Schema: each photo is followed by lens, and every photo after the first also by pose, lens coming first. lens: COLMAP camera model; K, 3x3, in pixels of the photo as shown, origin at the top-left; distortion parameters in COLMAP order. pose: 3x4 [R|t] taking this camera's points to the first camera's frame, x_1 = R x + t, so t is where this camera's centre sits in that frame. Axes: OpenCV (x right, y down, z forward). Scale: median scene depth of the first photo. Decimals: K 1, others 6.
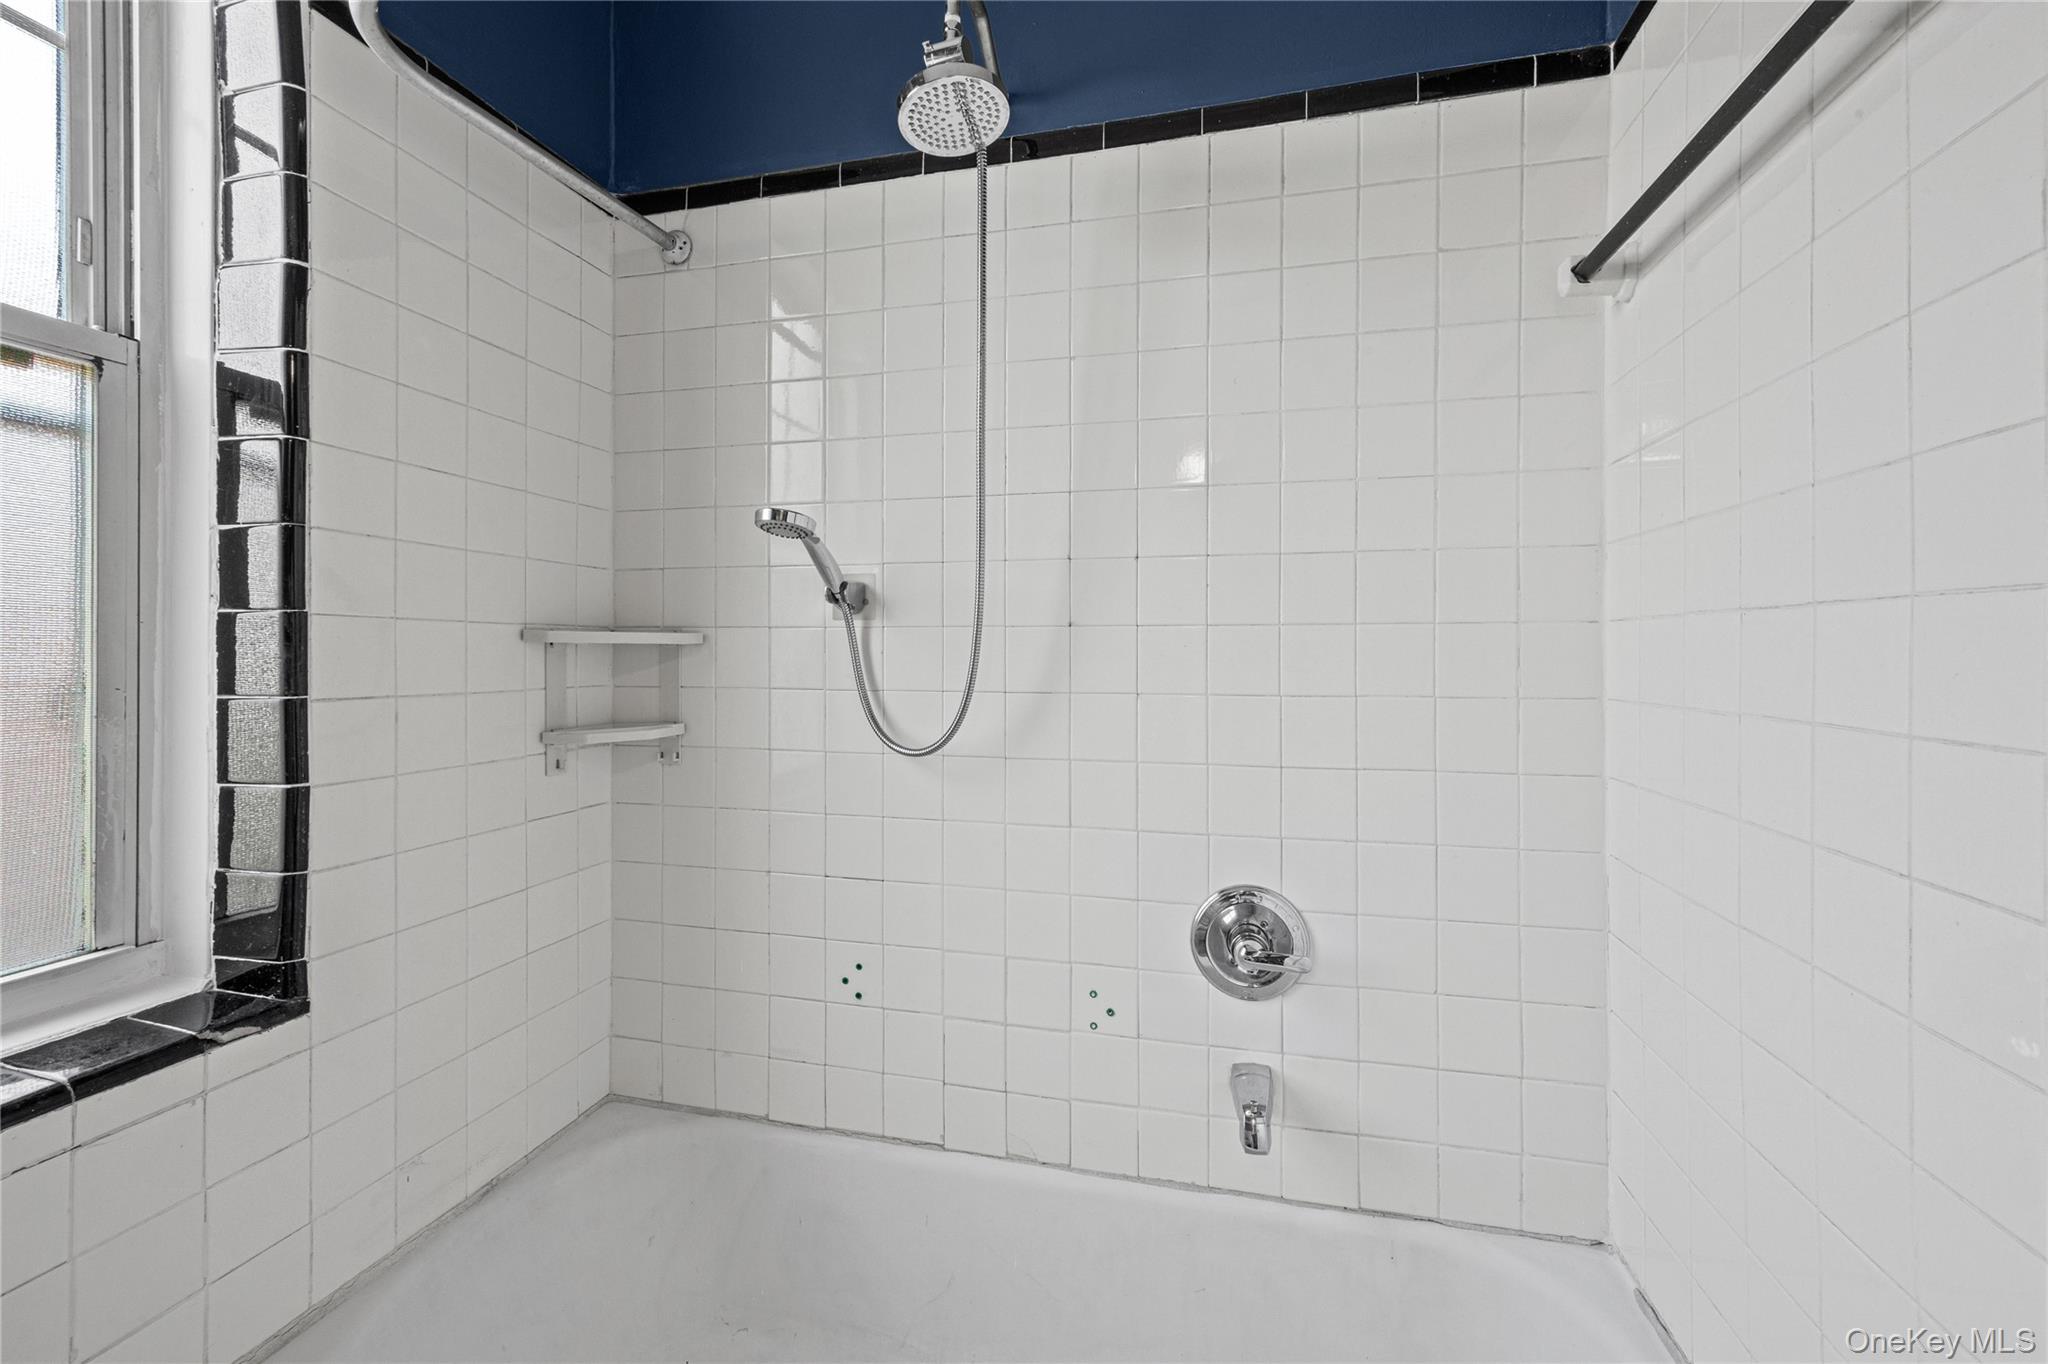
lens RADIAL K [[823.2, 0, 1015.8], [0, 823.2, 657.1], [0, 0, 1]] dist [0.008815, -0.000221]
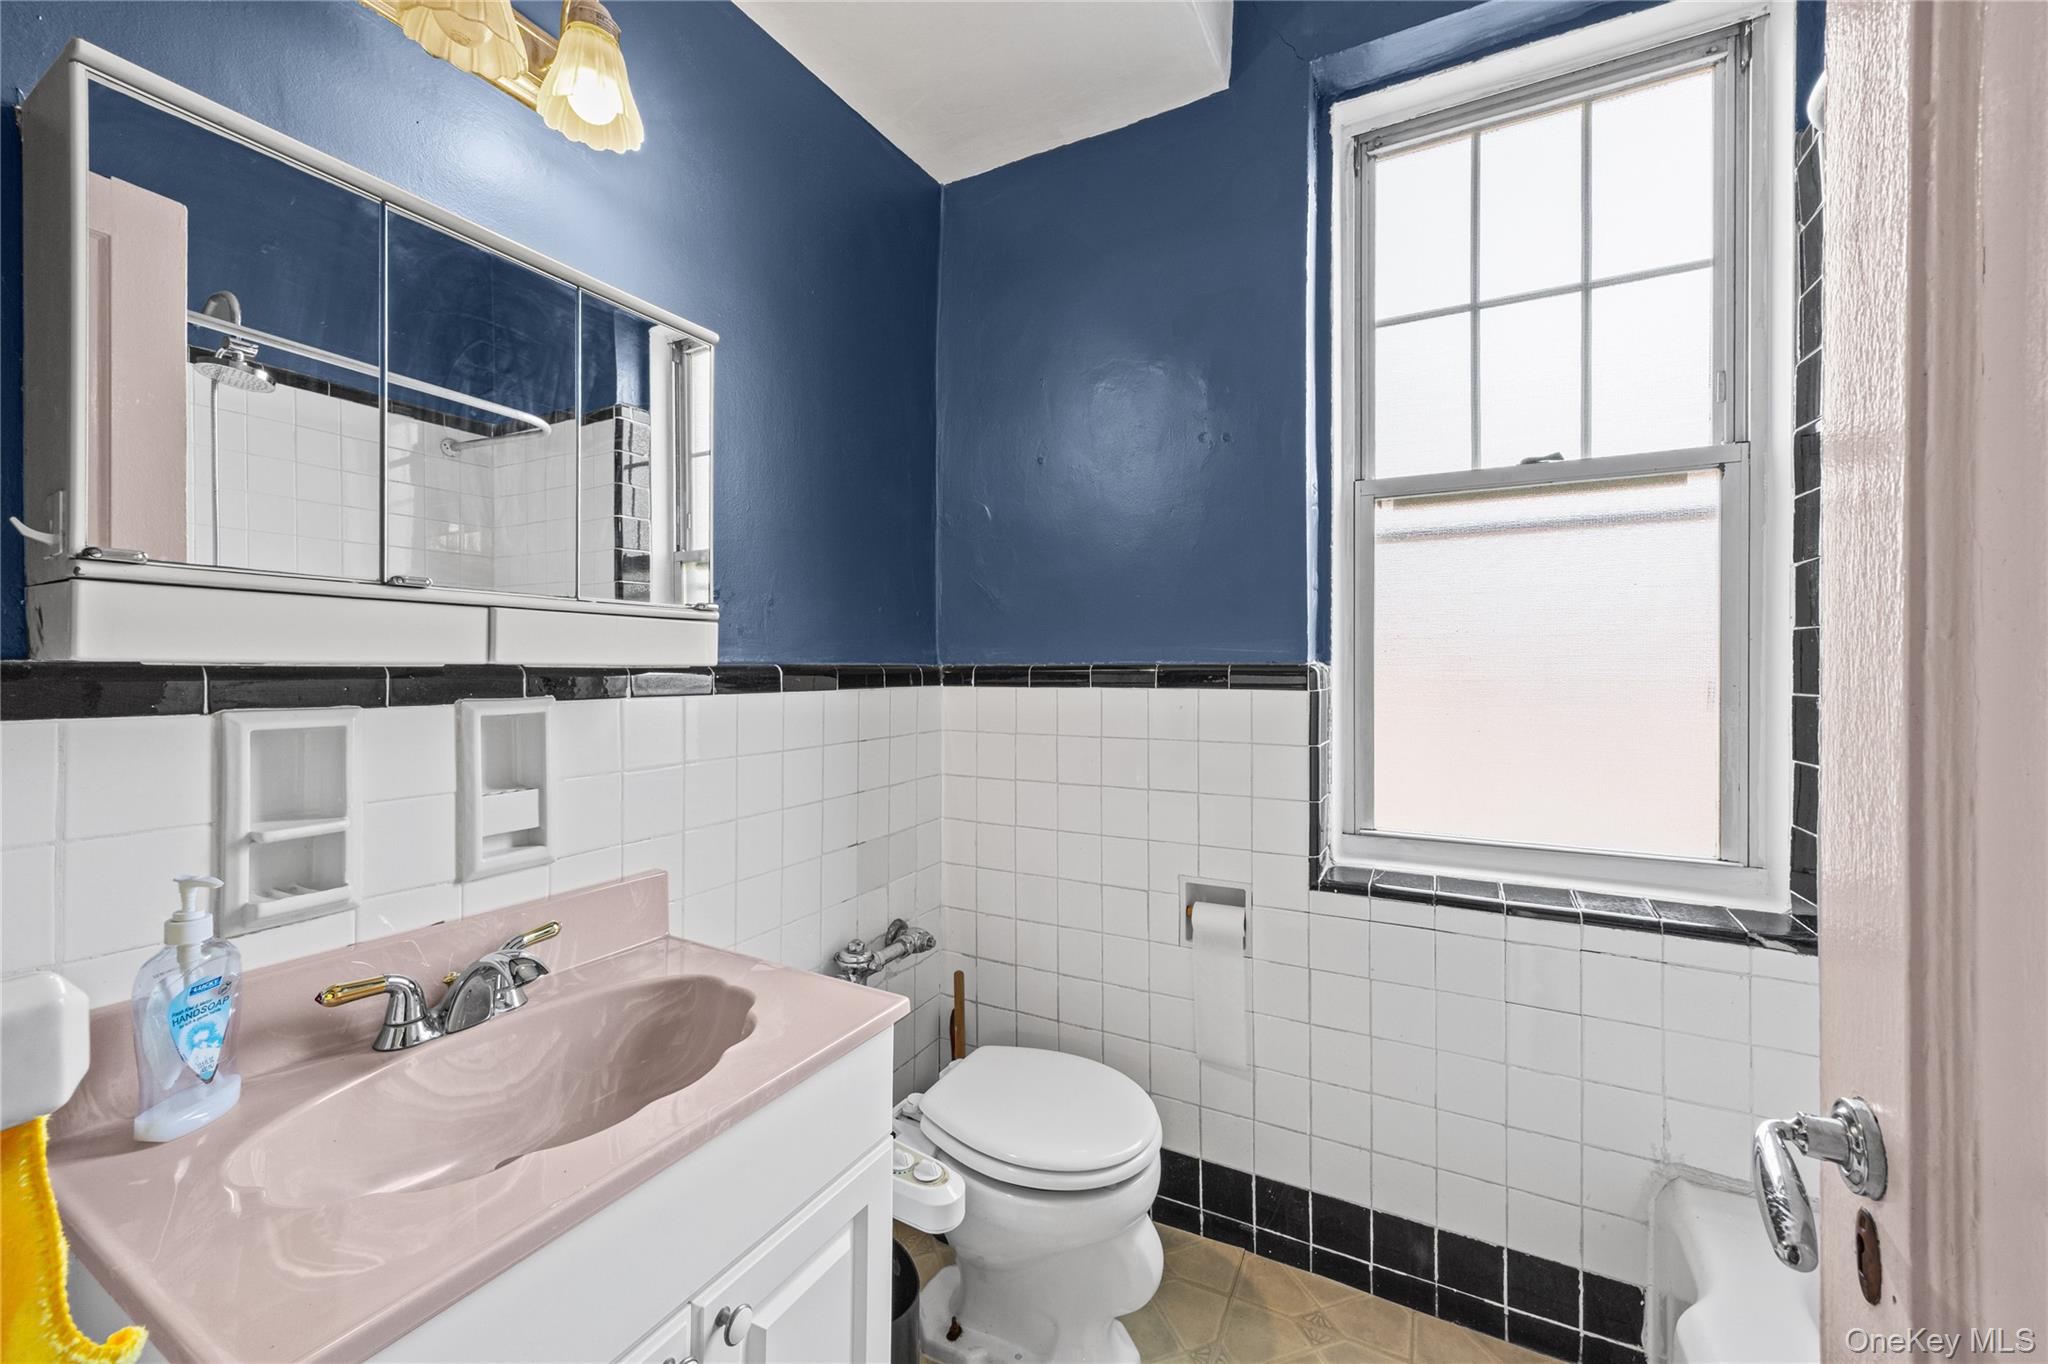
lens RADIAL K [[823.2, 0, 1015.8], [0, 823.2, 657.1], [0, 0, 1]] dist [0.008815, -0.000221]
pose [[-0.237528, -0.004258, -0.971371, 0.630846], [0.000554, 0.999990, -0.004519, -0.005234], [0.971381, -0.001611, -0.237523, 0.123560]]
